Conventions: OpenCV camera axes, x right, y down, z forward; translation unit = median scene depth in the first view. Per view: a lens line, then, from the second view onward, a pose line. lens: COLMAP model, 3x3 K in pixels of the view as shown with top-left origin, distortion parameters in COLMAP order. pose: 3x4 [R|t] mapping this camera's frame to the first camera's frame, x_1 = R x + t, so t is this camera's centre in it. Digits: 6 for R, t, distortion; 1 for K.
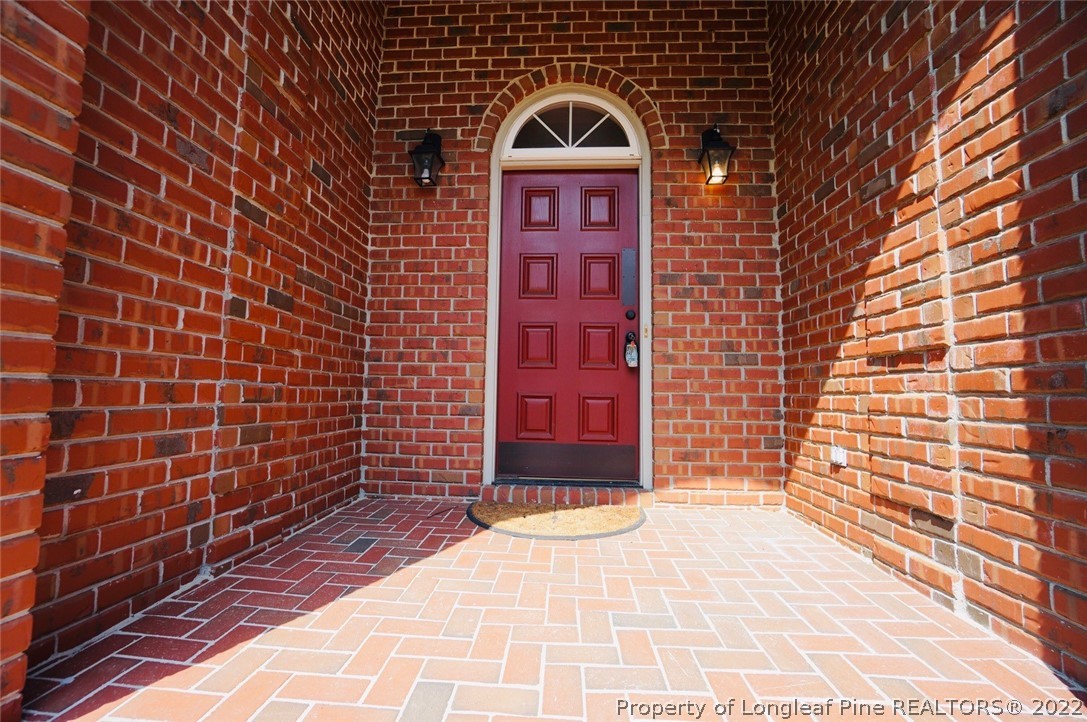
lens RADIAL K [[481.9, 0, 541.8], [0, 481.9, 357.0], [0, 0, 1]] dist [-0.055433, 0.018812]
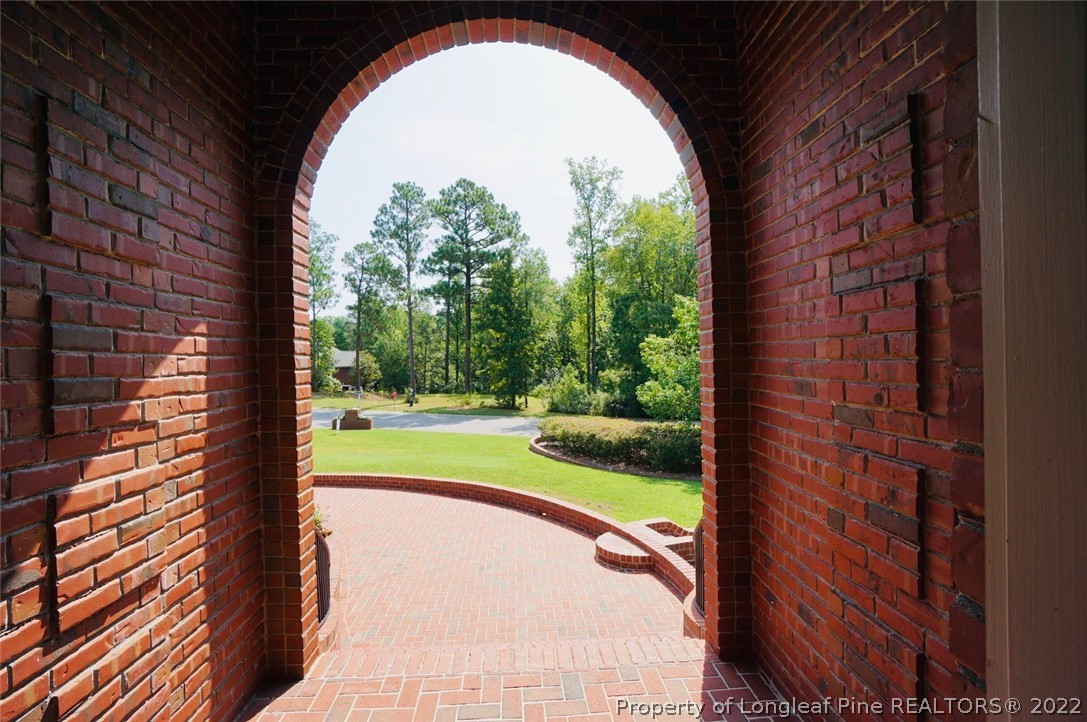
lens RADIAL K [[481.9, 0, 541.0], [0, 481.9, 360.2], [0, 0, 1]] dist [-0.055433, 0.018812]
pose [[-0.993768, 0.003970, -0.111398, 0.101698], [0.012689, 0.996898, -0.077672, -0.441432], [0.110744, -0.078601, -0.990736, 2.317268]]
